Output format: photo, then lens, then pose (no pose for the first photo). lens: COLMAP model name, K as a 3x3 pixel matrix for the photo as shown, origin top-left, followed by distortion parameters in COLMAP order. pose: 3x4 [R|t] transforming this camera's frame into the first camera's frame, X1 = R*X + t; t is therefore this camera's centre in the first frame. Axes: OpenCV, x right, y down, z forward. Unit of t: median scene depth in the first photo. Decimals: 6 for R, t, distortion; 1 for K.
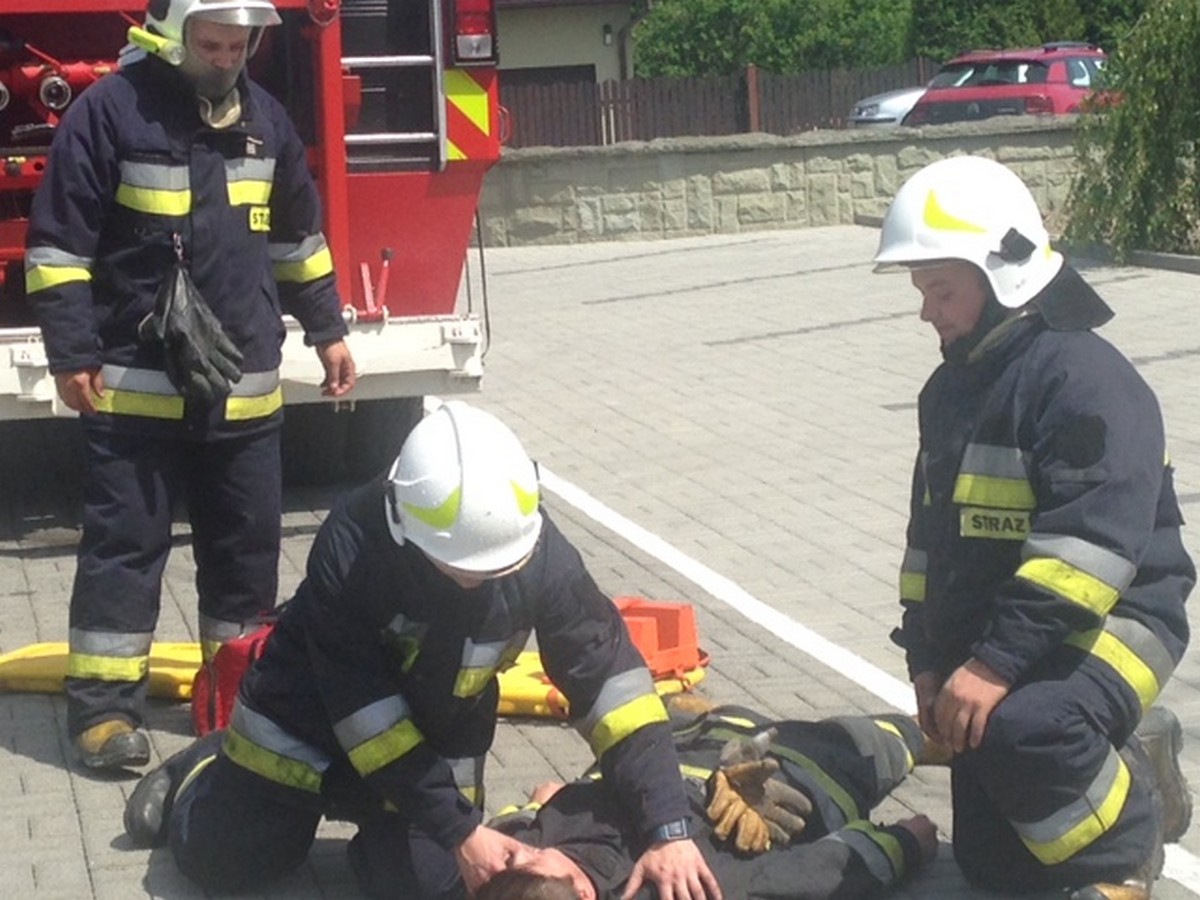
lens RADIAL K [[3086.8, 0, 581.4], [0, 3086.8, 451.3], [0, 0, 1]] dist [0.075692, 1.192689]
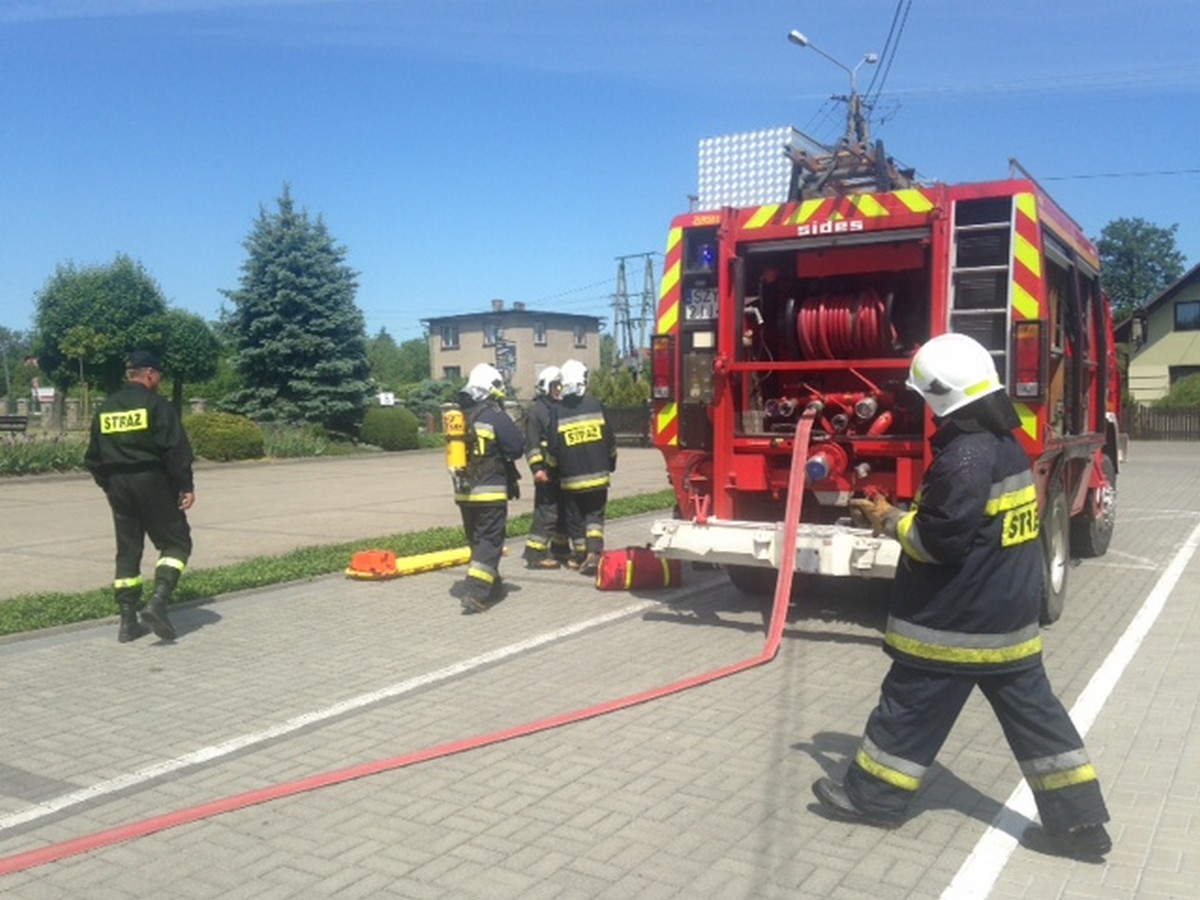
lens RADIAL K [[1092.4, 0, 596.2], [0, 1092.4, 446.8], [0, 0, 1]] dist [0.216484, -0.325933]
pose [[0.720565, 0.062307, -0.690582, 0.096224], [-0.105968, 0.994150, -0.020874, -0.025362], [0.685242, 0.088220, 0.722953, 0.161147]]
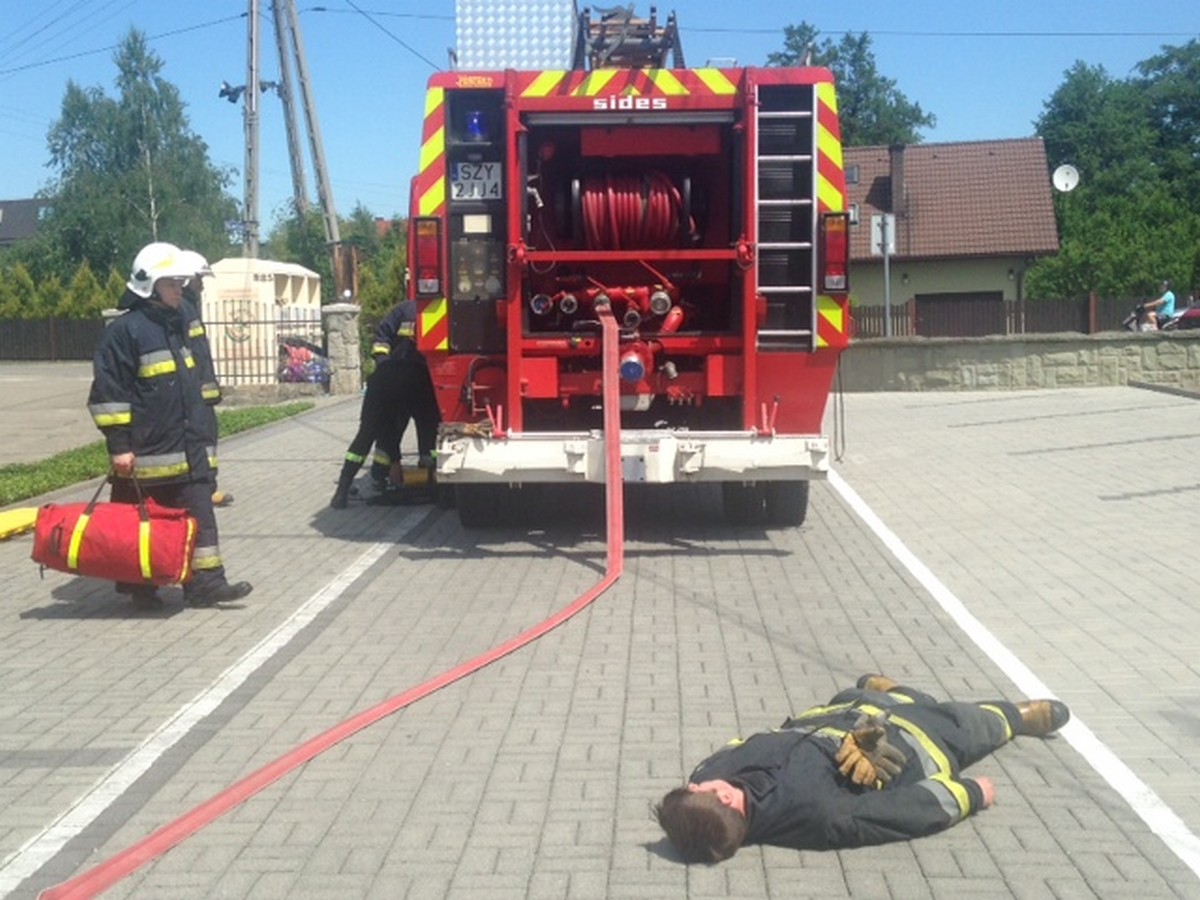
lens RADIAL K [[1632.4, 0, 600.0], [0, 1632.4, 450.0], [0, 0, 1]] dist [0.131461, -0.021180]
pose [[0.969320, 0.045617, -0.241533, 0.027452], [-0.051656, 0.998489, -0.018725, -0.004956], [0.240314, 0.030627, 0.970212, 0.029831]]
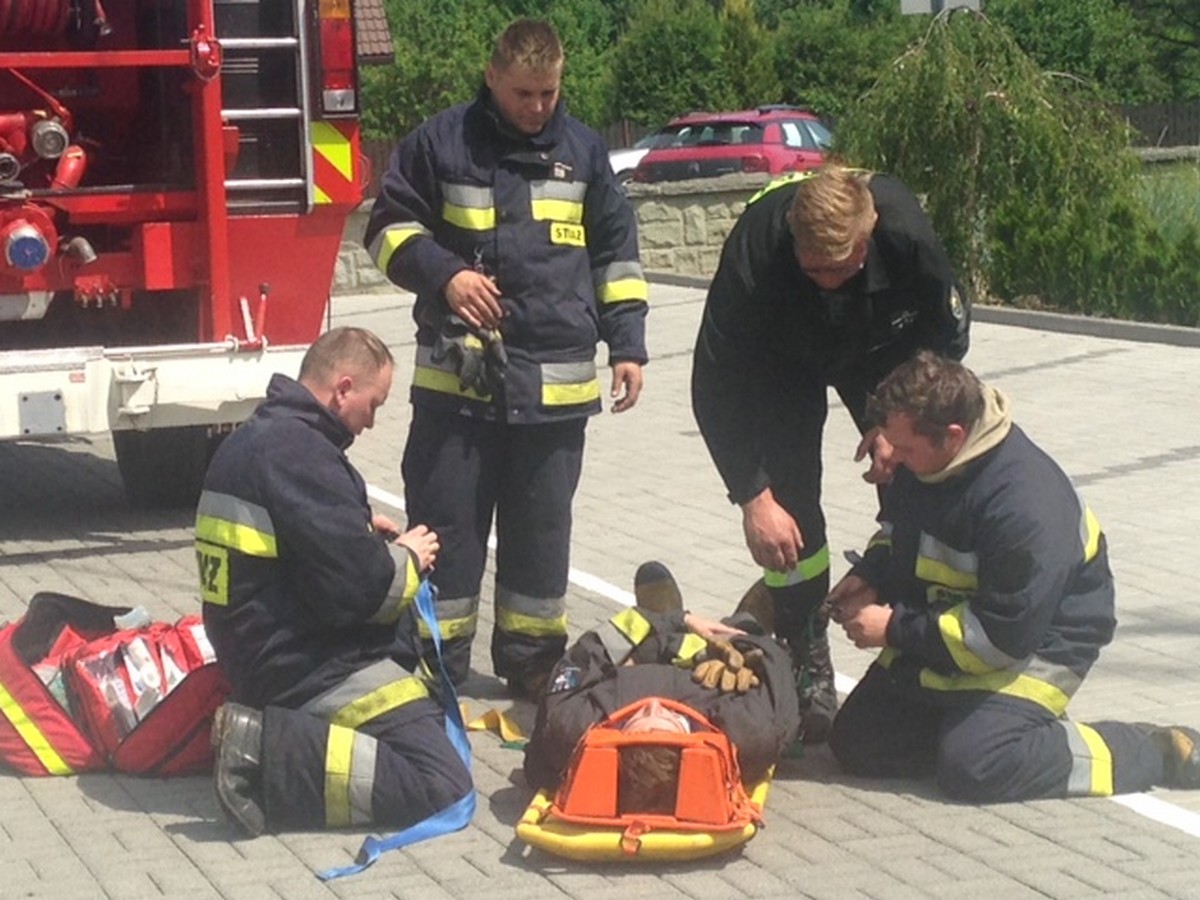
lens RADIAL K [[3111.3, 0, 600.0], [0, 3111.3, 450.0], [0, 0, 1]] dist [0.065370, 0.892662]
pose [[0.993870, -0.013422, 0.109735, -0.027739], [0.015861, 0.999646, -0.021382, 0.007884], [-0.109409, 0.022991, 0.993731, -0.046233]]
